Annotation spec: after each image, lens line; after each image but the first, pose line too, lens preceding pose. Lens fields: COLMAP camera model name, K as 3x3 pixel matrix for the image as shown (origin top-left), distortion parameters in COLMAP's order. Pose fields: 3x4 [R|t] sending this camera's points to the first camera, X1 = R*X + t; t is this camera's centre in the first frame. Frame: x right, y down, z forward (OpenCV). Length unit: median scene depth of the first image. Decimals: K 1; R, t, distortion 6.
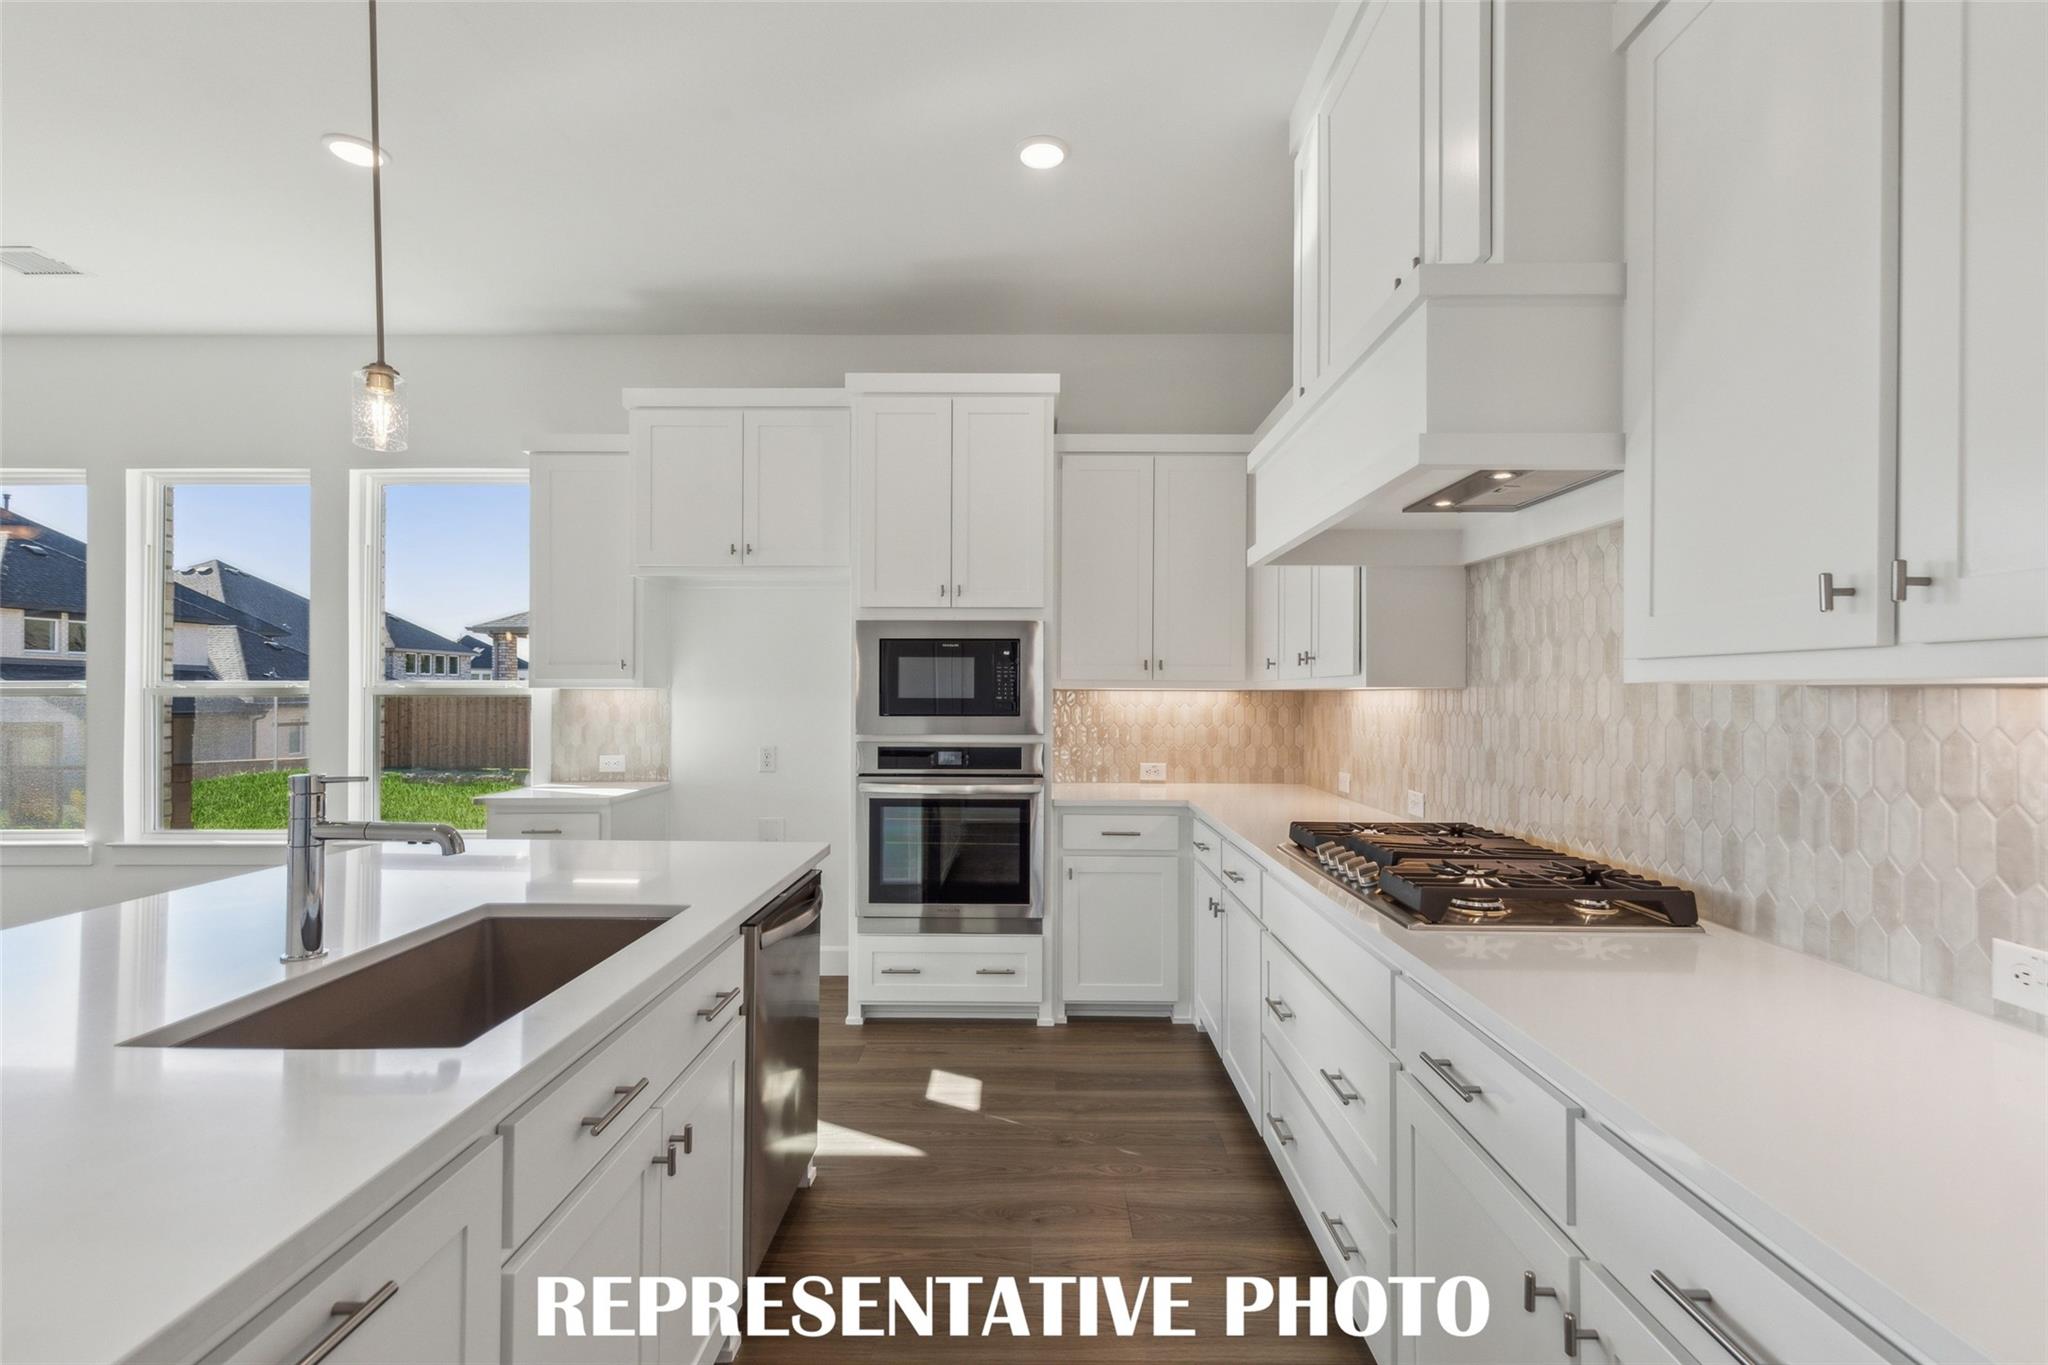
lens RADIAL K [[926.1, 0, 1016.8], [0, 926.1, 686.0], [0, 0, 1]] dist [0.012044, 0.000015]
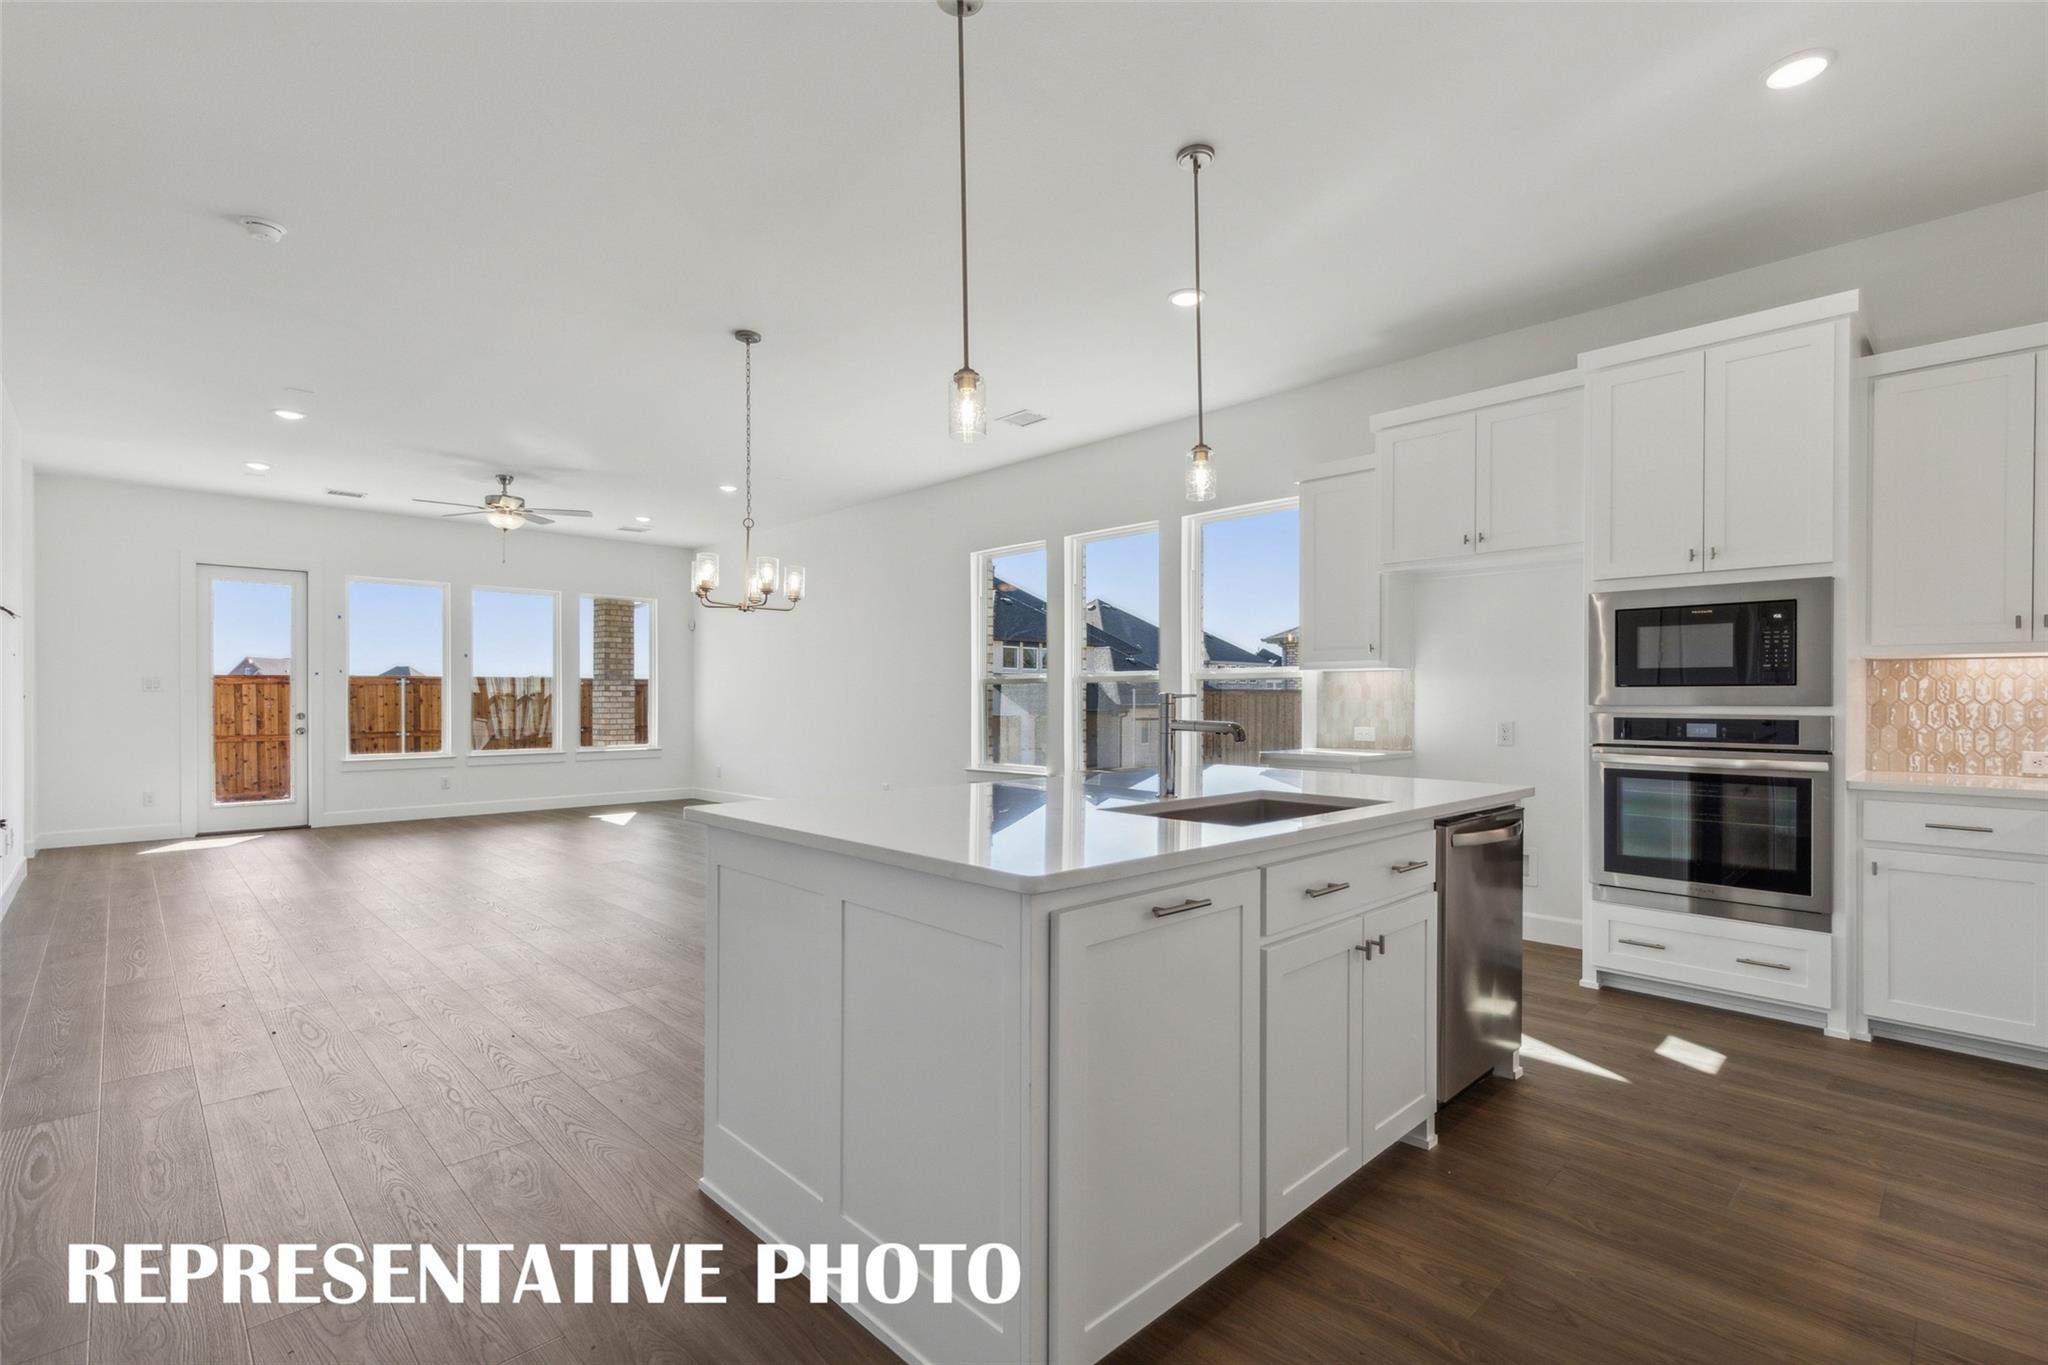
lens RADIAL K [[933.5, 0, 1025.7], [0, 933.5, 695.1], [0, 0, 1]] dist [0.002813, -0.000165]
pose [[0.707791, -0.004859, -0.706405, 0.113819], [0.004643, 0.999987, -0.002226, 0.040421], [0.706406, -0.001704, 0.707805, -0.168534]]
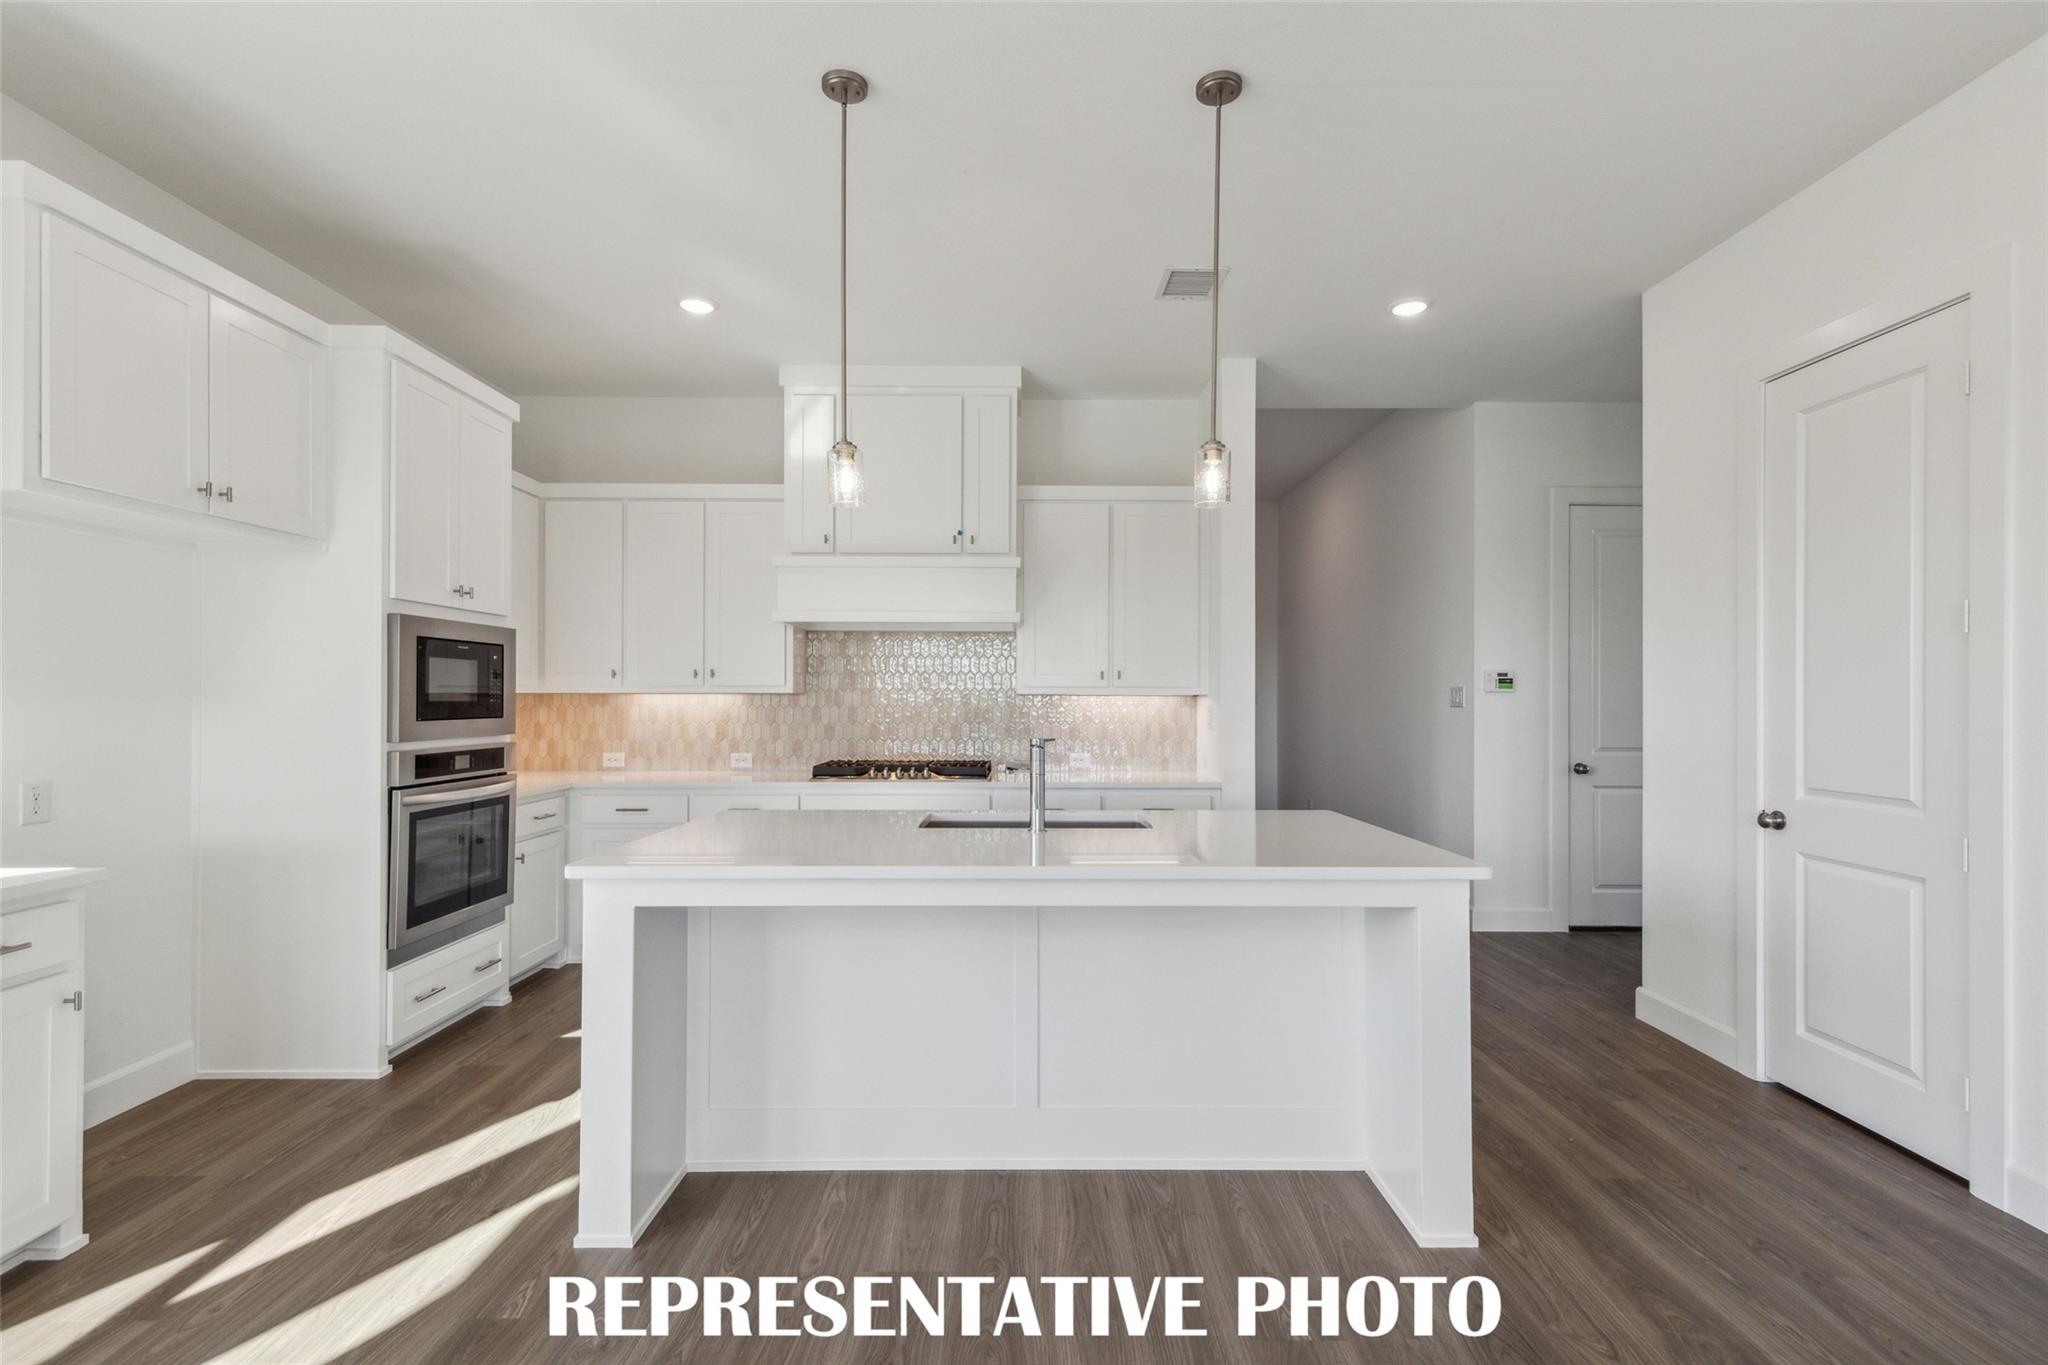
lens RADIAL K [[933.5, 0, 1025.7], [0, 933.5, 695.1], [0, 0, 1]] dist [0.002813, -0.000165]
pose [[-0.010908, -0.001600, 0.999939, -1.069166], [-0.005777, 0.999982, 0.001537, 0.001876], [-0.999924, -0.005760, -0.010917, 0.411584]]
